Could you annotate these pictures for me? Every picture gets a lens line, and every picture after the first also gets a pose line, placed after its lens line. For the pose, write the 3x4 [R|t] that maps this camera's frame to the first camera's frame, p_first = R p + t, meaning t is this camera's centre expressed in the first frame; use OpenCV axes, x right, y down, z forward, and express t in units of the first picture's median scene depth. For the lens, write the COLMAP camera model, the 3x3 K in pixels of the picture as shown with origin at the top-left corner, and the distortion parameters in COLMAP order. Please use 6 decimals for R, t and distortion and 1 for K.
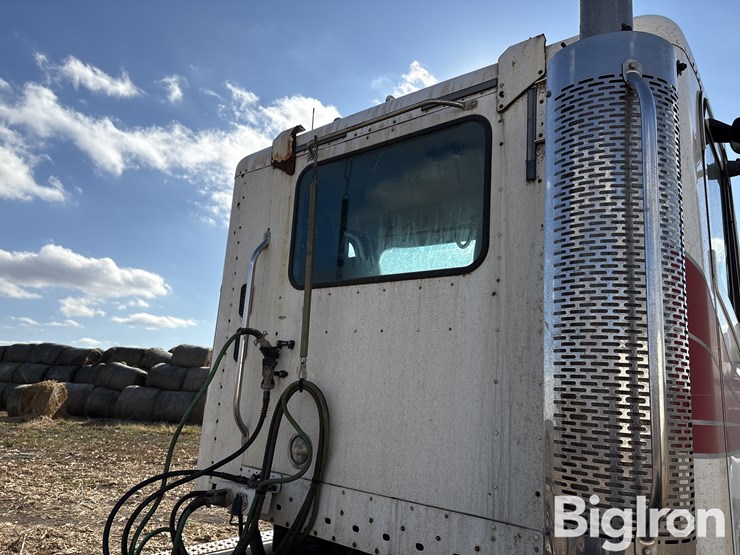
lens RADIAL K [[562.7, 0, 349.0], [0, 562.7, 268.4], [0, 0, 1]] dist [0.027456, -0.006027]
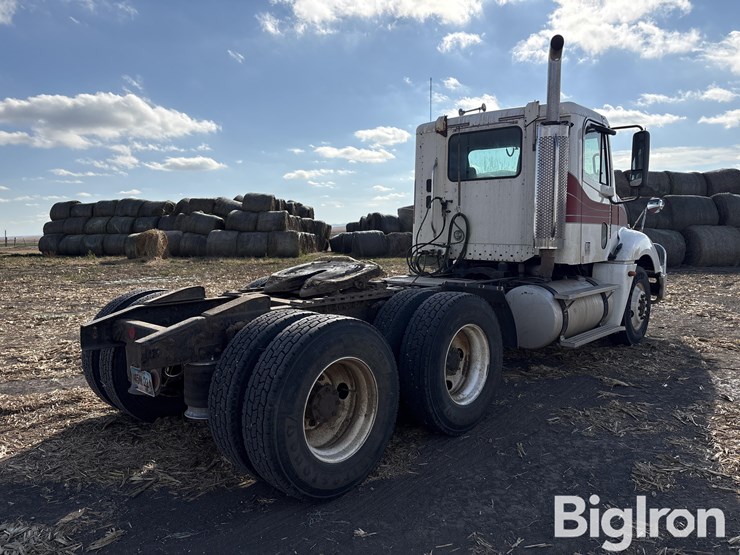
lens RADIAL K [[567.5, 0, 370.0], [0, 567.5, 277.5], [0, 0, 1]] dist [0.026397, -0.006403]
pose [[0.998066, -0.061782, -0.006939, -0.479889], [0.061017, 0.952015, 0.299906, -0.360741], [-0.011922, -0.299750, 0.953943, -1.743196]]
